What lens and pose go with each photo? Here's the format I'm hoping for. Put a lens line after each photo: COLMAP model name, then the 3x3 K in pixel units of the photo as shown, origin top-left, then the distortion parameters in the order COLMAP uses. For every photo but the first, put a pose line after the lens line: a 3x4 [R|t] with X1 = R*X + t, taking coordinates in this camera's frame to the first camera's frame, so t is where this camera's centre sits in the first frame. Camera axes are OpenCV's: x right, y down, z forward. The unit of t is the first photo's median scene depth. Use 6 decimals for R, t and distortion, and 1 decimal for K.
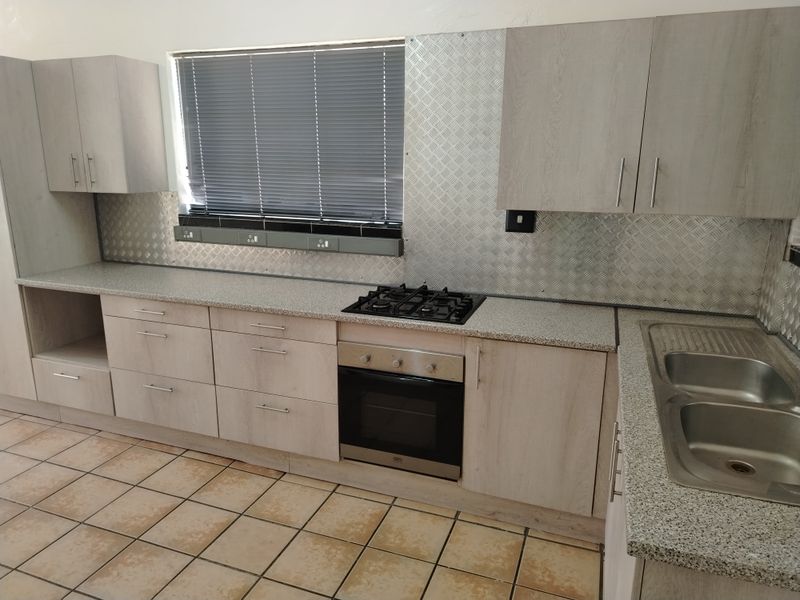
lens RADIAL K [[558.3, 0, 397.3], [0, 558.3, 299.0], [0, 0, 1]] dist [0.035615, -0.042652]
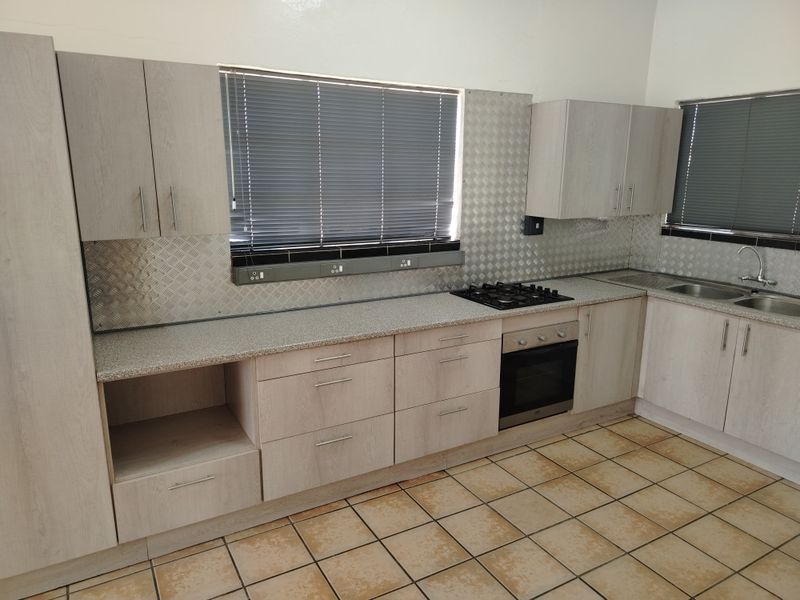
lens RADIAL K [[558.3, 0, 395.1], [0, 558.3, 299.5], [0, 0, 1]] dist [0.035615, -0.042652]
pose [[0.642900, -0.172569, 0.746257, -1.080031], [0.187479, 0.980107, 0.065133, -0.115241], [-0.742651, 0.098034, 0.662464, 0.325975]]
